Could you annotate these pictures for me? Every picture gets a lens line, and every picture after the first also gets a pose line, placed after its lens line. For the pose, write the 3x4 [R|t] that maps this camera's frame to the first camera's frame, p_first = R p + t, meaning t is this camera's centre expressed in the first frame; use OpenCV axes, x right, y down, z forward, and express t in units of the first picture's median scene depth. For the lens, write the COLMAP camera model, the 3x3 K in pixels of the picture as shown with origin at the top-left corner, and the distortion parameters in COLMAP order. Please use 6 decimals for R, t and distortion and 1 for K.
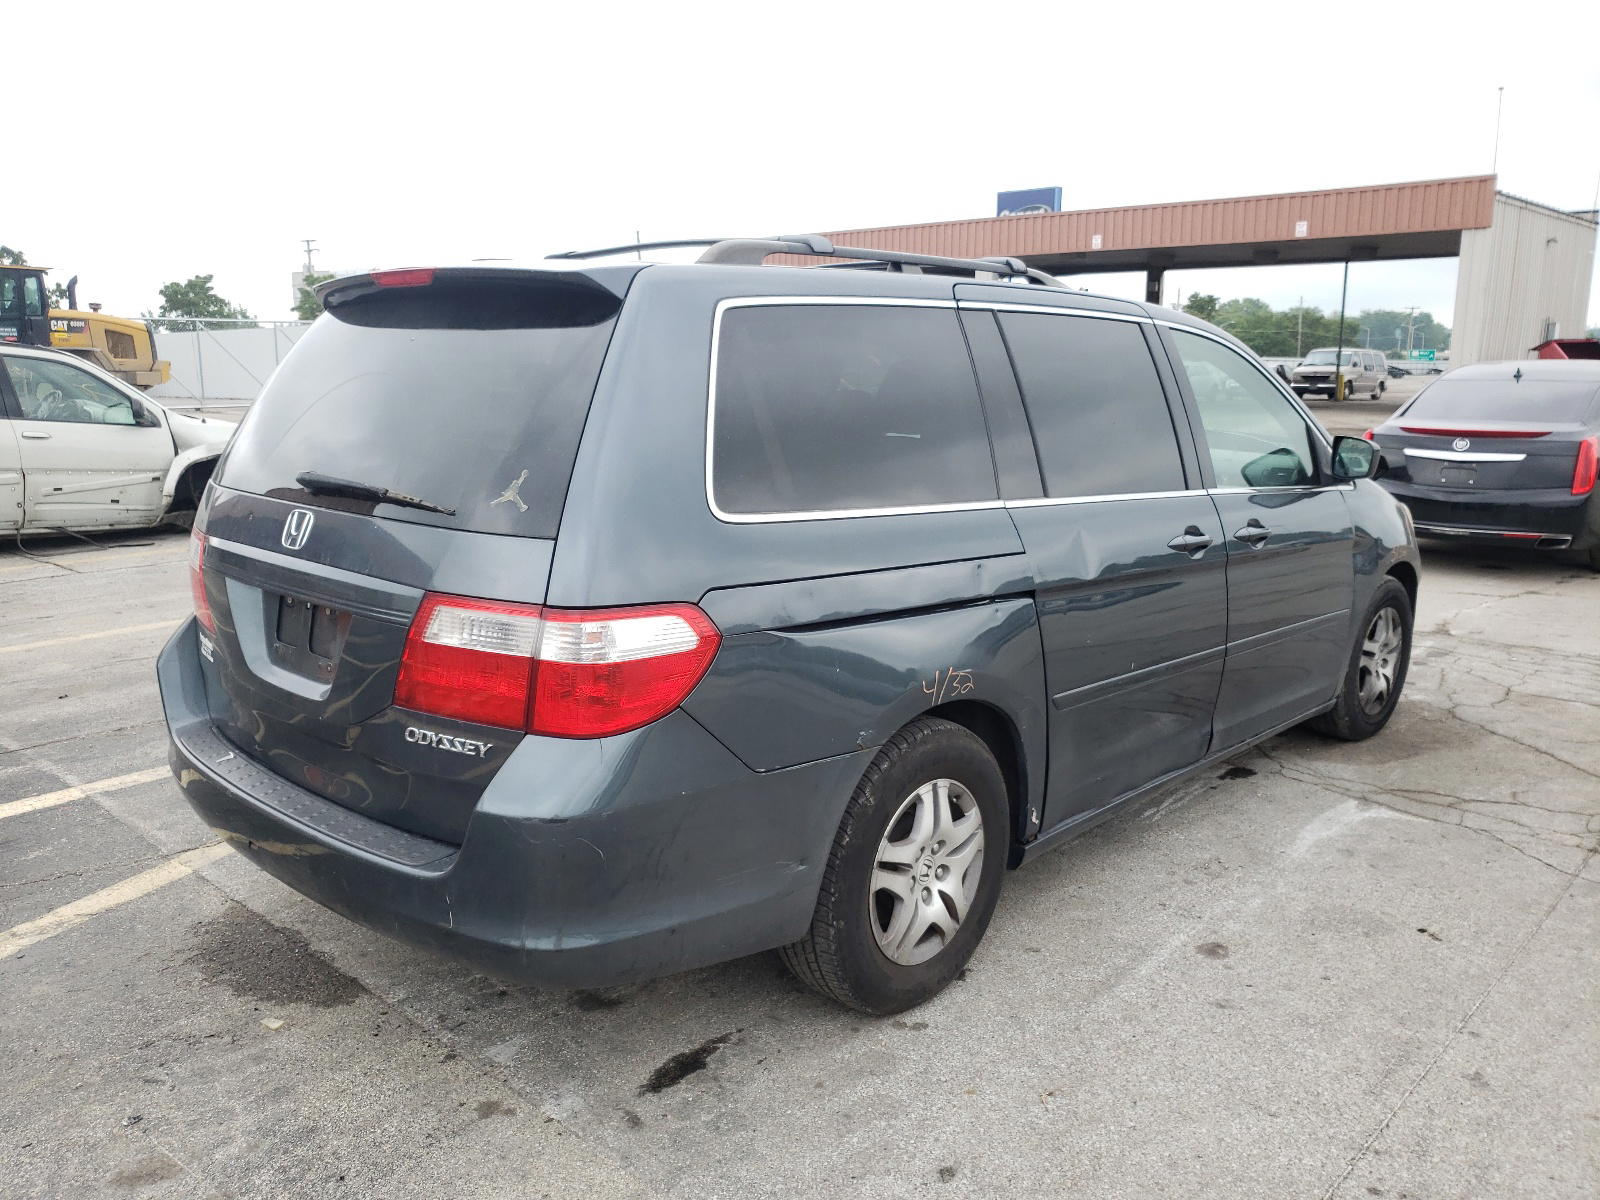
lens RADIAL K [[1202.7, 0, 800.0], [0, 1202.7, 600.0], [0, 0, 1]] dist [-0.002193, -0.002108]
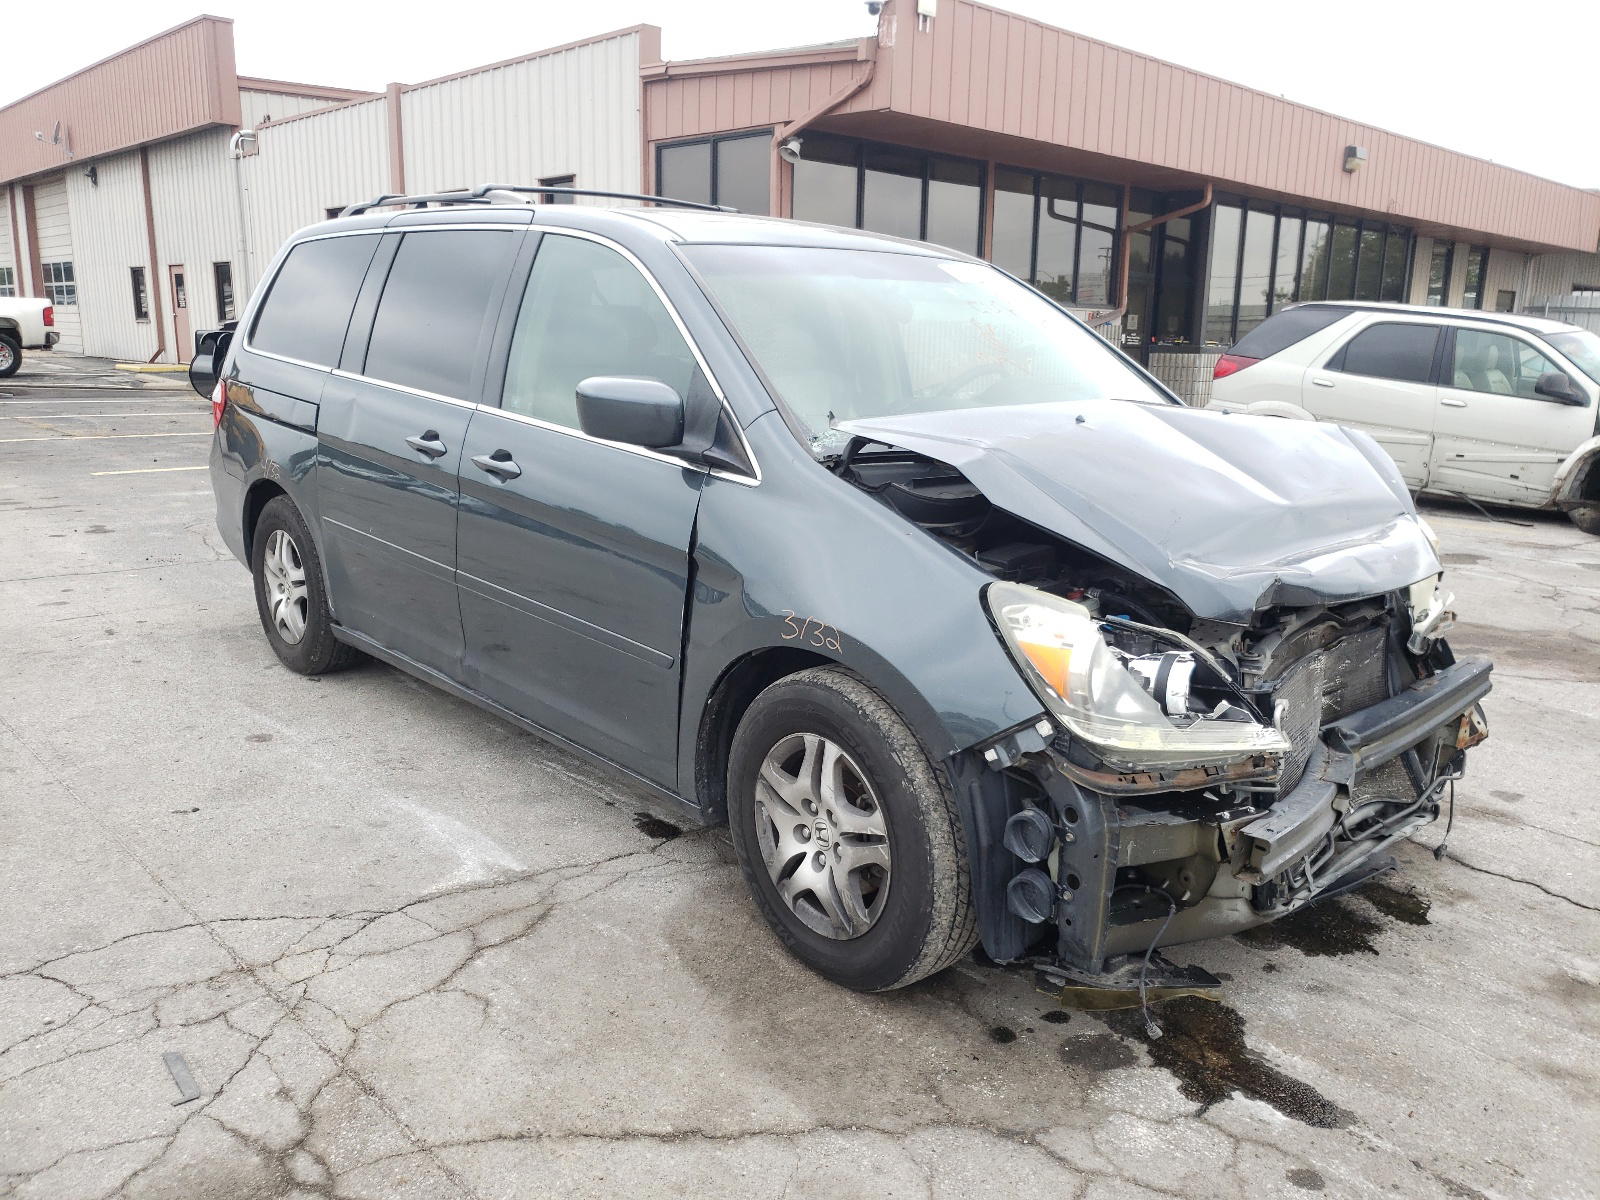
lens RADIAL K [[1202.7, 0, 800.0], [0, 1202.7, 600.0], [0, 0, 1]] dist [-0.002193, -0.002108]
pose [[-0.042326, 0.215341, -0.975621, 1.157295], [-0.223235, 0.949771, 0.219320, -0.186672], [0.973845, 0.227076, 0.007872, 1.155737]]
